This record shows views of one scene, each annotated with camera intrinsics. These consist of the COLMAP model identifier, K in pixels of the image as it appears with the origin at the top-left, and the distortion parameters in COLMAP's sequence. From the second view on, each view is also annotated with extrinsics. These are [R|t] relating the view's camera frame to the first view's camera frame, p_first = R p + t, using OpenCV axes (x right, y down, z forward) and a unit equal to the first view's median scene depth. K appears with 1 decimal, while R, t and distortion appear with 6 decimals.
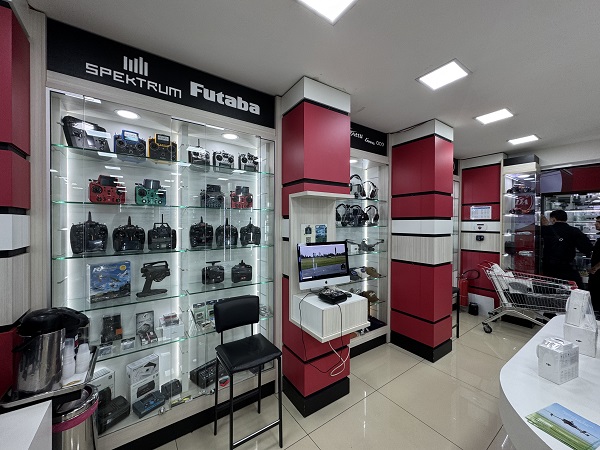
lens RADIAL K [[237.2, 0, 298.2], [0, 237.2, 225.8], [0, 0, 1]] dist [-0.004236, -0.000099]
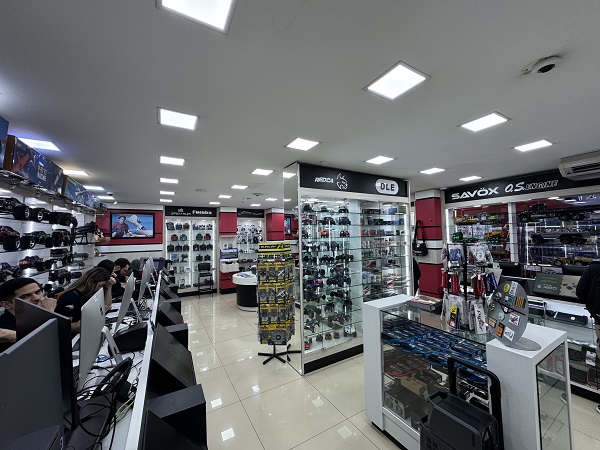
lens RADIAL K [[237.2, 0, 302.2], [0, 237.2, 225.5], [0, 0, 1]] dist [-0.004236, -0.000099]
pose [[0.997048, -0.015623, -0.075168, 1.635474], [0.013050, 0.999316, -0.034604, -0.161040], [0.075658, 0.033521, 0.996570, -2.770401]]
